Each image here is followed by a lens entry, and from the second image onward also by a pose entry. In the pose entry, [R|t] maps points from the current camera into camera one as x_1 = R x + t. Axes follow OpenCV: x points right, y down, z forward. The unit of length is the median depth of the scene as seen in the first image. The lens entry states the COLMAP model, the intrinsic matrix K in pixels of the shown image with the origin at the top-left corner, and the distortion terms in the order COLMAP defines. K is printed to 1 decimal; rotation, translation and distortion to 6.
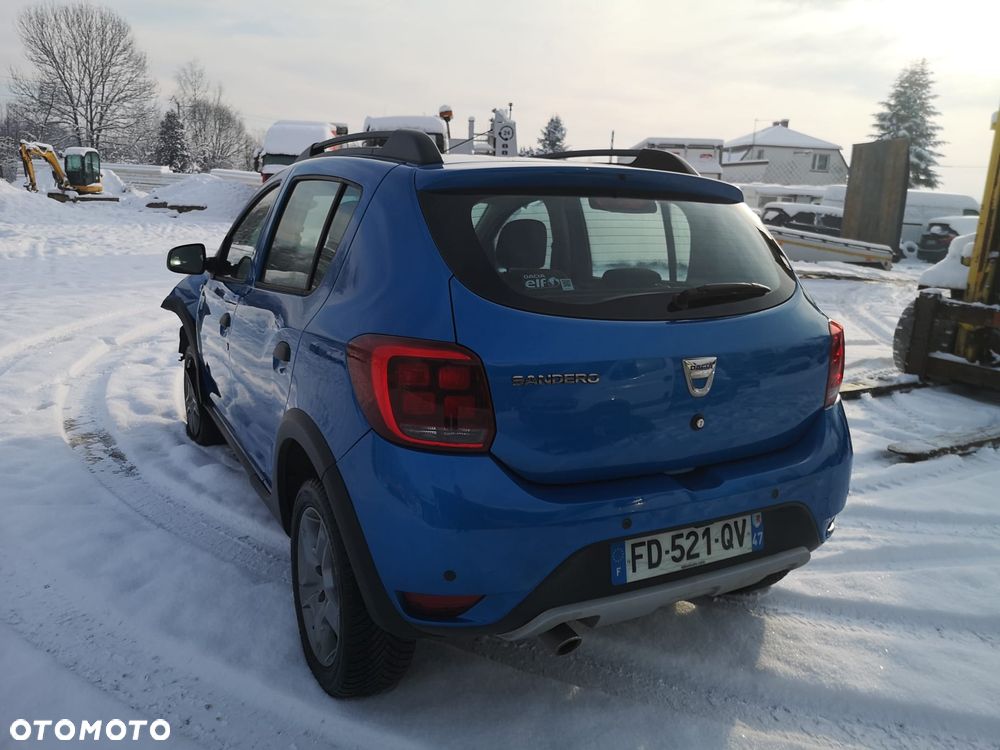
lens RADIAL K [[767.2, 0, 500.4], [0, 767.2, 372.6], [0, 0, 1]] dist [0.049815, -0.046353]
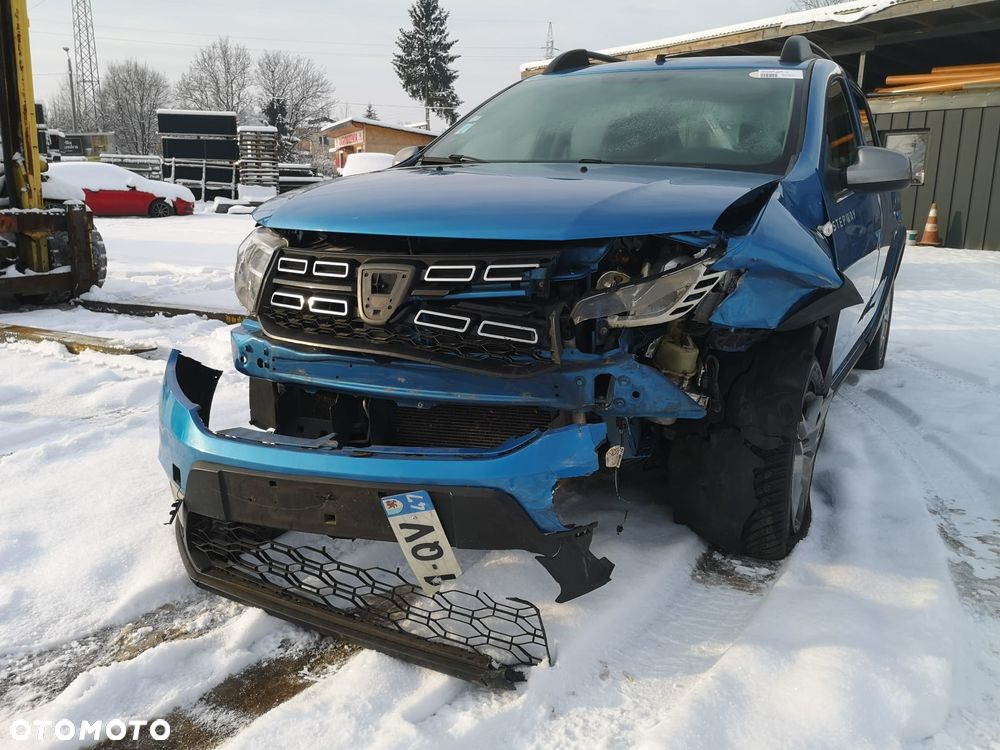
lens RADIAL K [[792.1, 0, 499.5], [0, 792.1, 369.1], [0, 0, 1]] dist [0.024875, -0.044258]
pose [[-0.516657, -0.247141, 0.819748, -0.197378], [0.148123, 0.917197, 0.369877, -0.068426], [-0.843283, 0.312522, -0.437269, 0.383256]]
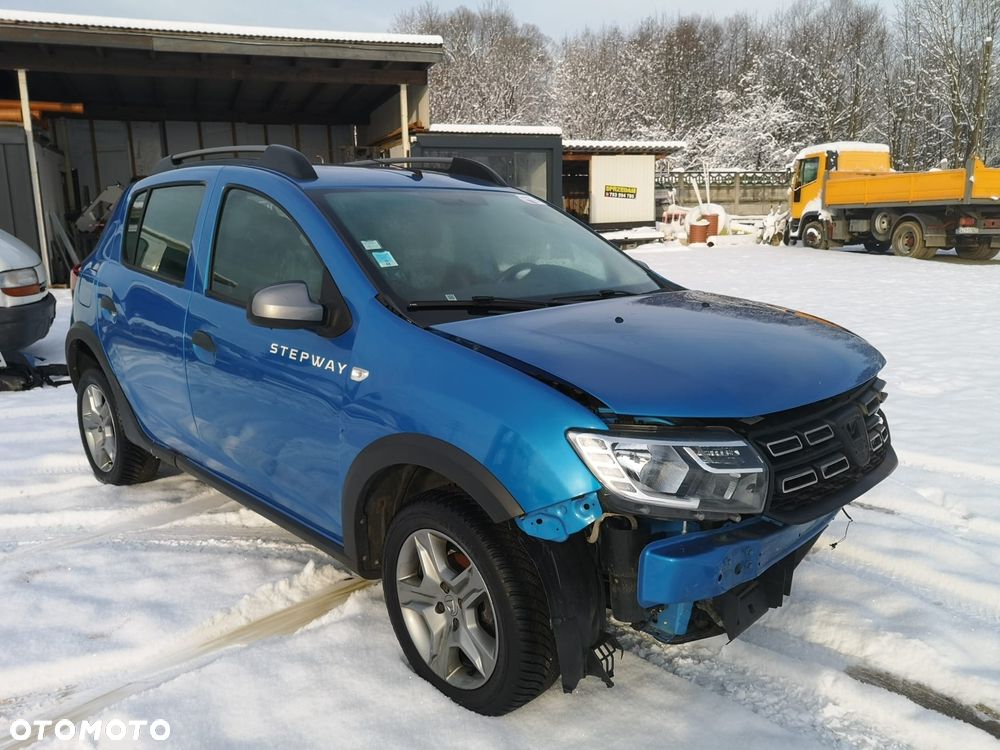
lens RADIAL K [[792.1, 0, 502.6], [0, 792.1, 378.7], [0, 0, 1]] dist [0.024875, -0.044258]
pose [[-0.957526, 0.020626, -0.287608, 0.009105], [-0.100428, 0.911131, 0.399694, -0.096048], [0.270293, 0.411601, -0.870360, 0.442195]]
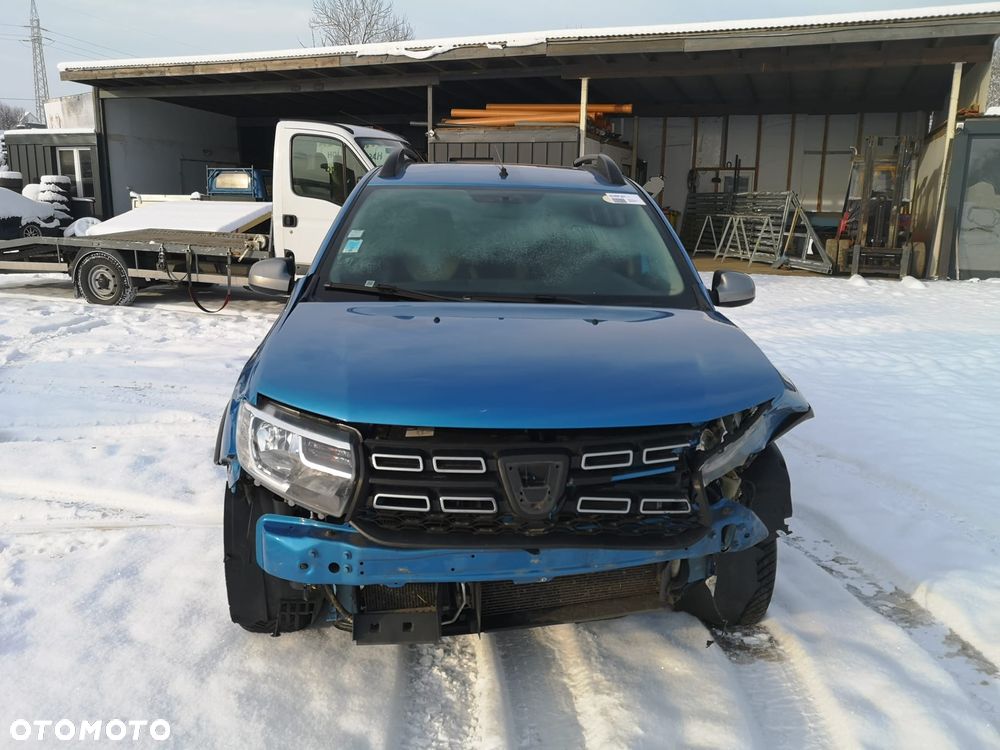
lens RADIAL K [[792.1, 0, 499.4], [0, 792.1, 368.2], [0, 0, 1]] dist [0.024875, -0.044258]
pose [[-0.893824, -0.159252, 0.419186, -0.131072], [0.037349, 0.905125, 0.423501, -0.104286], [-0.446859, 0.394192, -0.803075, 0.433810]]
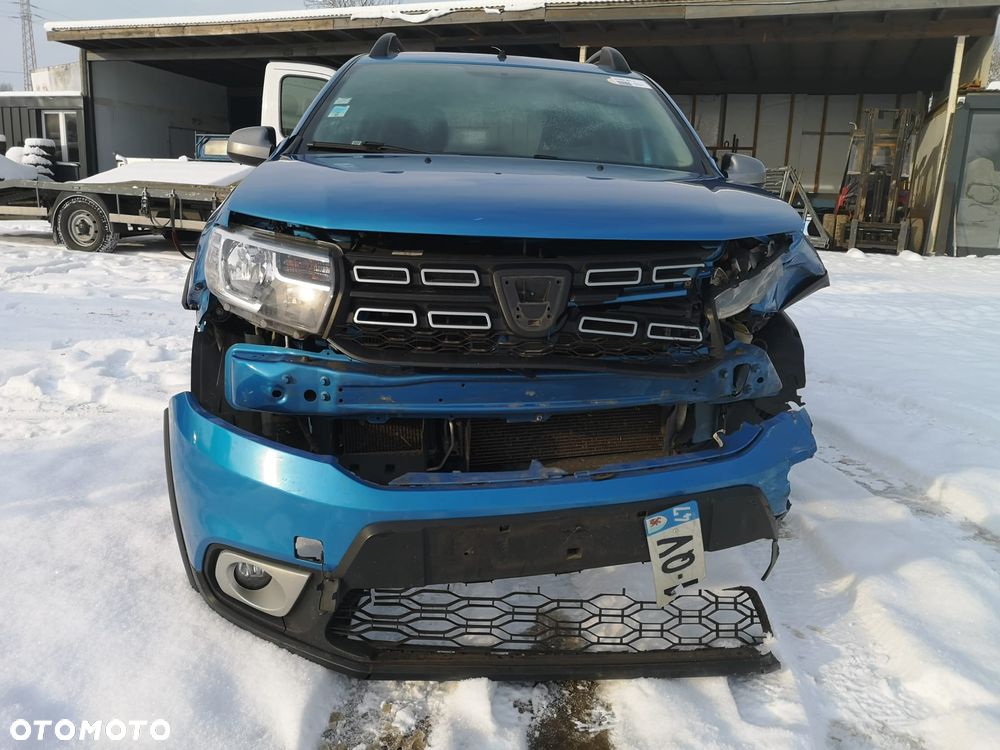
lens RADIAL K [[792.1, 0, 502.6], [0, 792.1, 376.7], [0, 0, 1]] dist [0.024875, -0.044258]
pose [[-0.897035, -0.184329, 0.401685, -0.130141], [0.013096, 0.897388, 0.441047, -0.076002], [-0.441765, 0.400895, -0.802575, 0.434991]]
